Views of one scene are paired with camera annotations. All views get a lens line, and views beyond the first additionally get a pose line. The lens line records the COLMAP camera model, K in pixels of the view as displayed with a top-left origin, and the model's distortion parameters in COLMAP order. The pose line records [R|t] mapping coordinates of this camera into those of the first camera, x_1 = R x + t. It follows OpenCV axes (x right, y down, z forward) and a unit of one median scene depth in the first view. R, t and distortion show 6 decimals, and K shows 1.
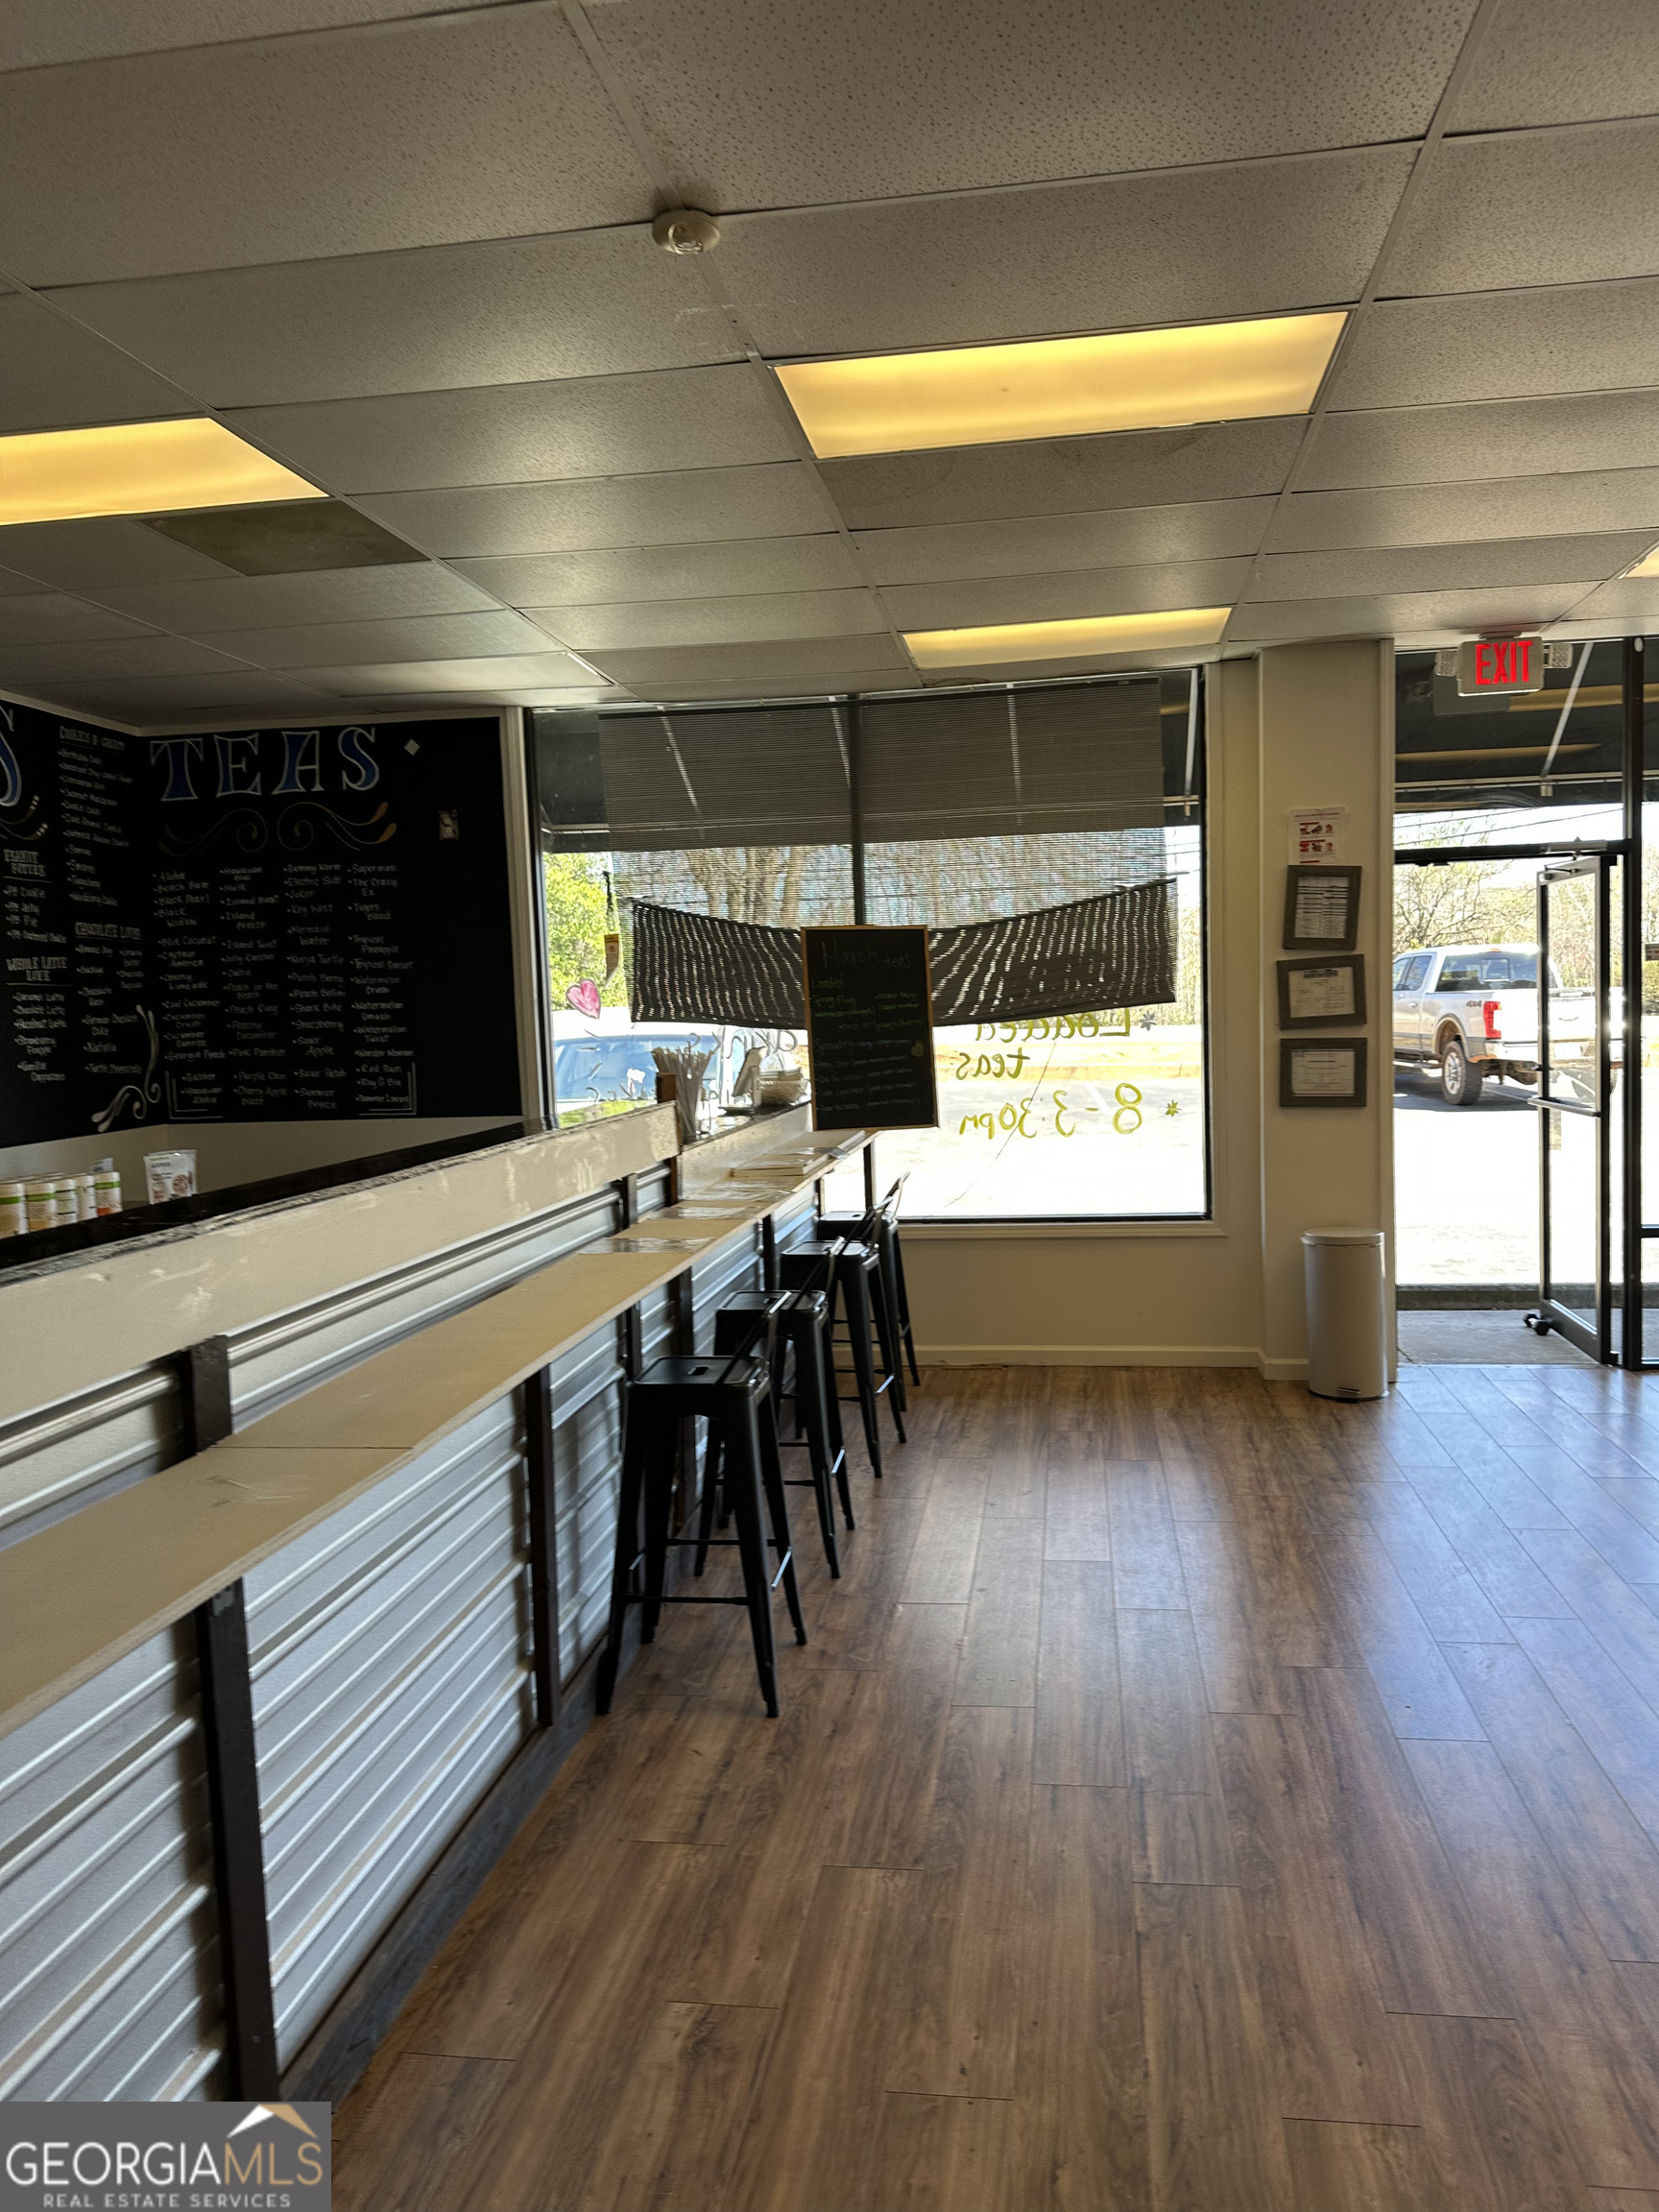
lens RADIAL K [[1557.8, 0, 834.0], [0, 1557.8, 1109.4], [0, 0, 1]] dist [0.137409, -0.271687]
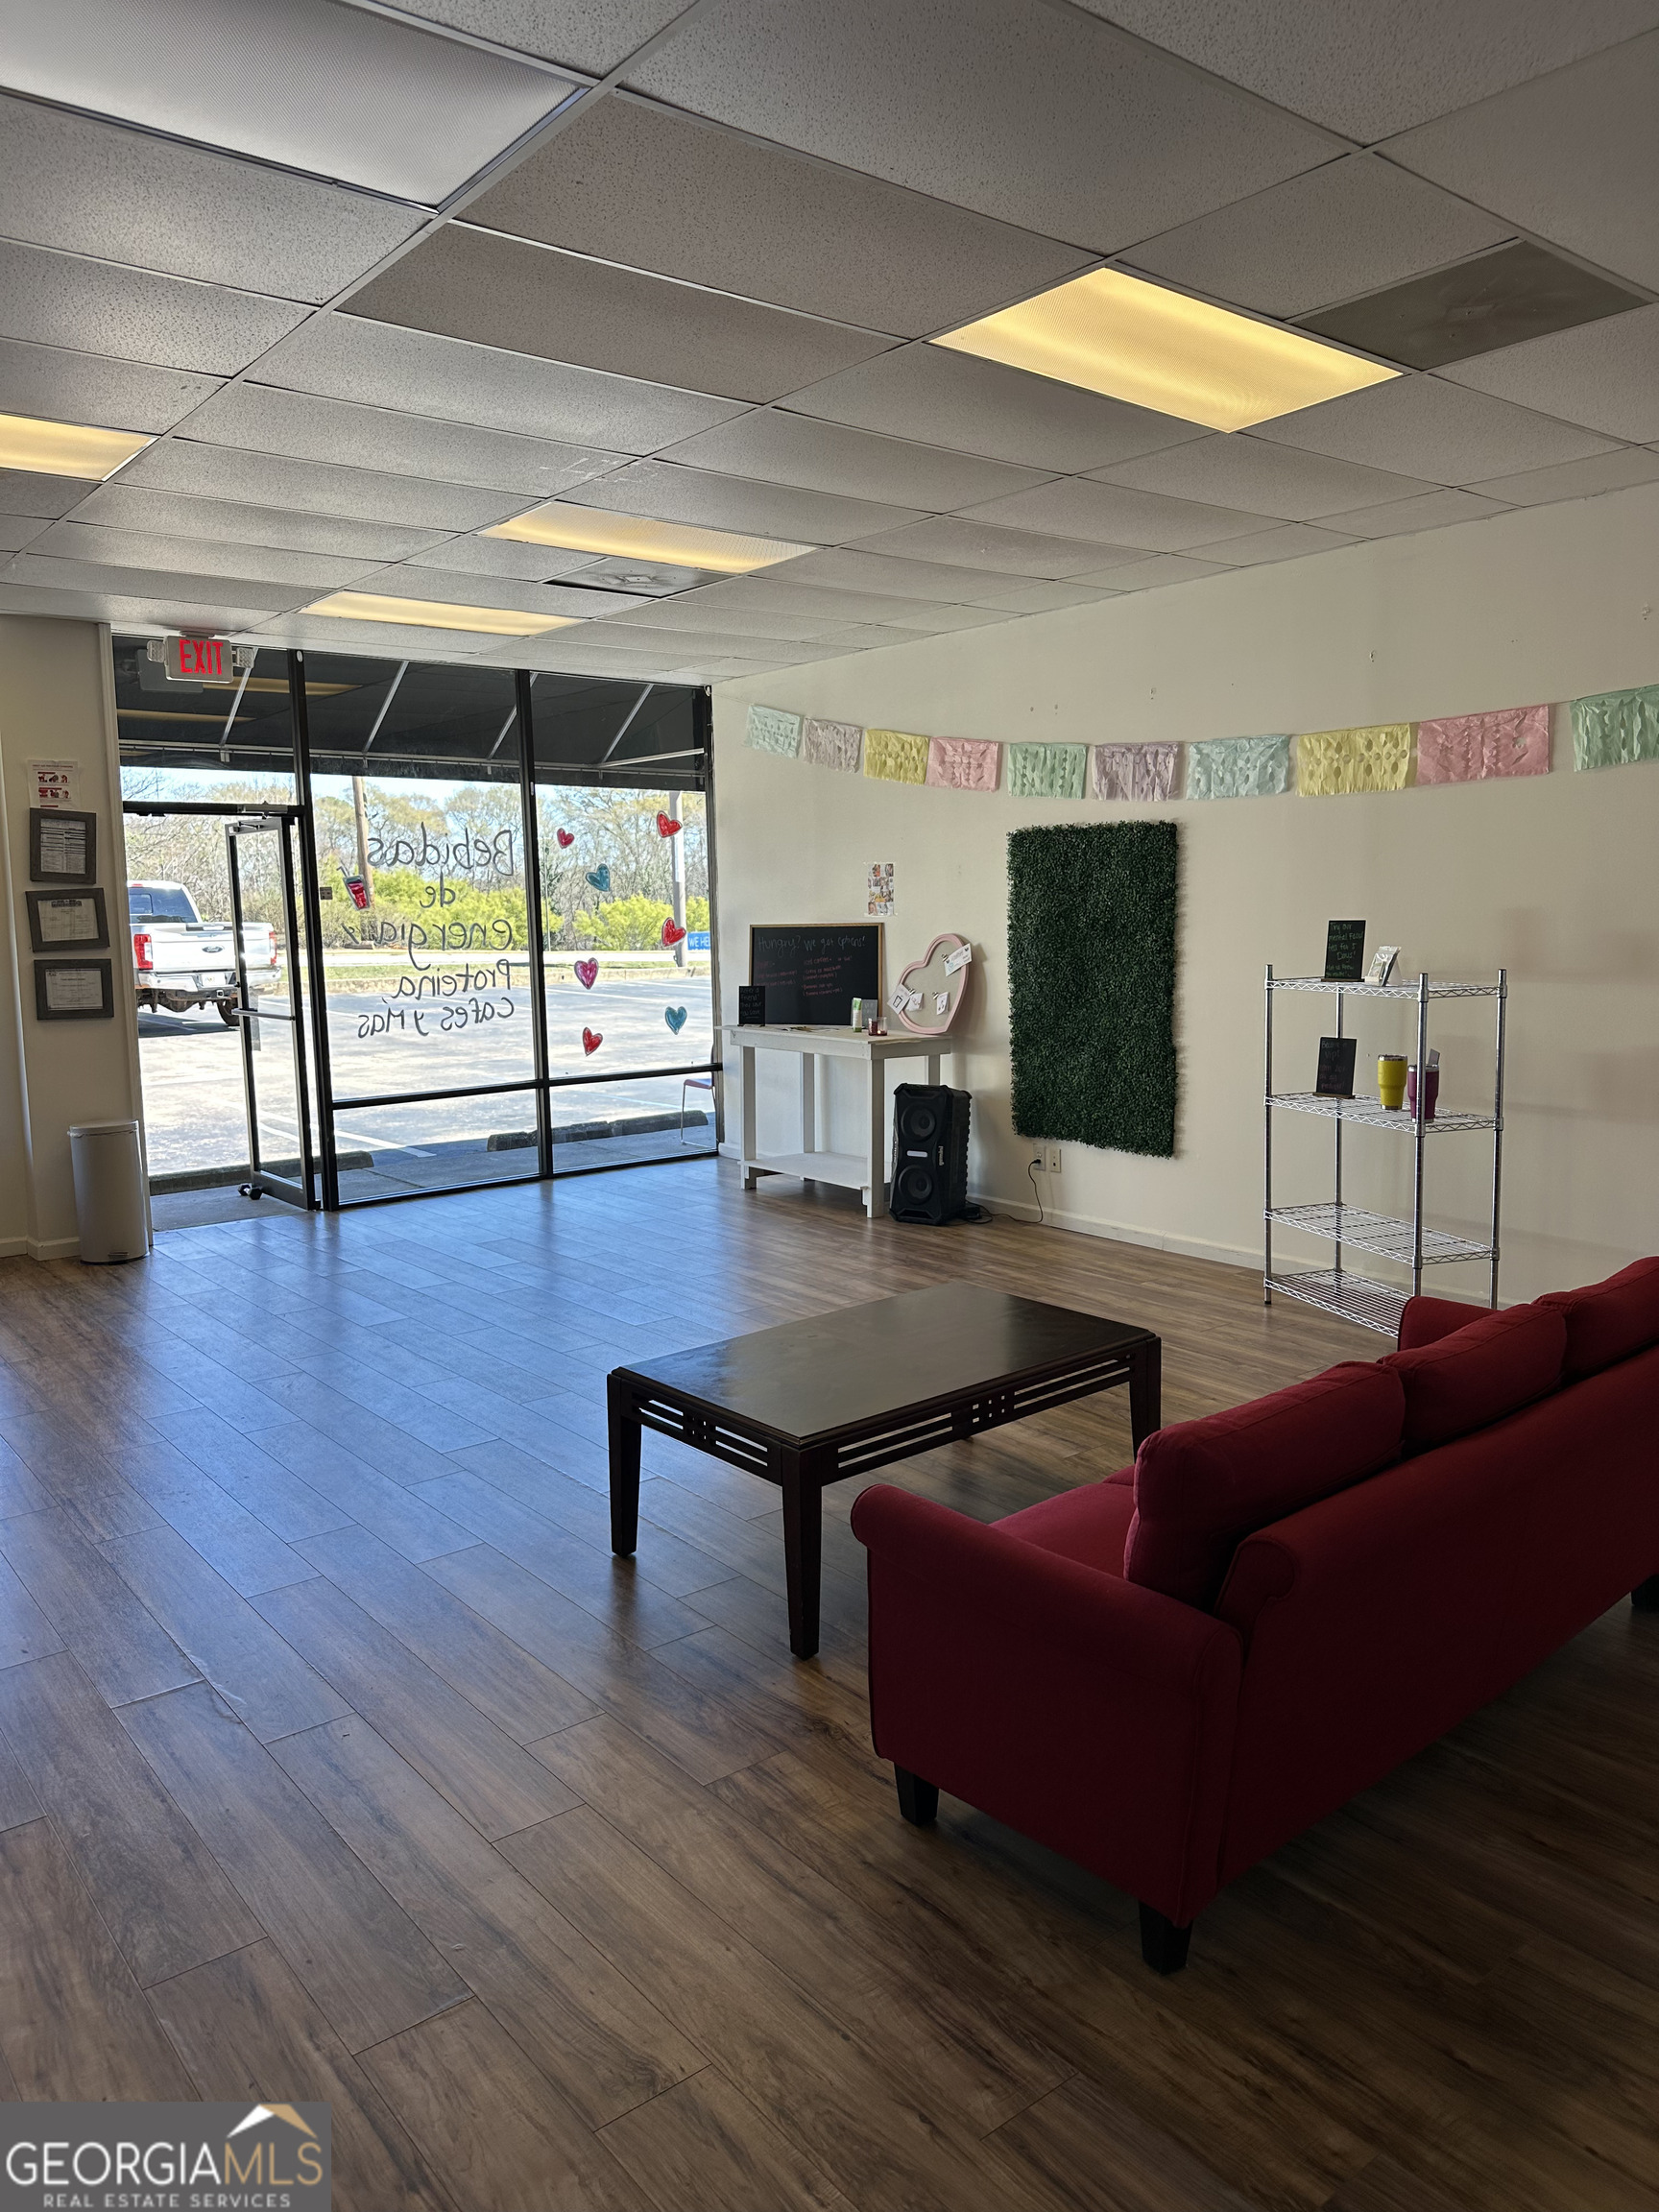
lens RADIAL K [[1557.8, 0, 834.0], [0, 1557.8, 1109.4], [0, 0, 1]] dist [0.137409, -0.271687]
pose [[0.681238, -0.077886, 0.727907, -0.167366], [0.048413, 0.996941, 0.061363, 0.020559], [-0.730459, -0.006562, 0.682925, -0.211020]]
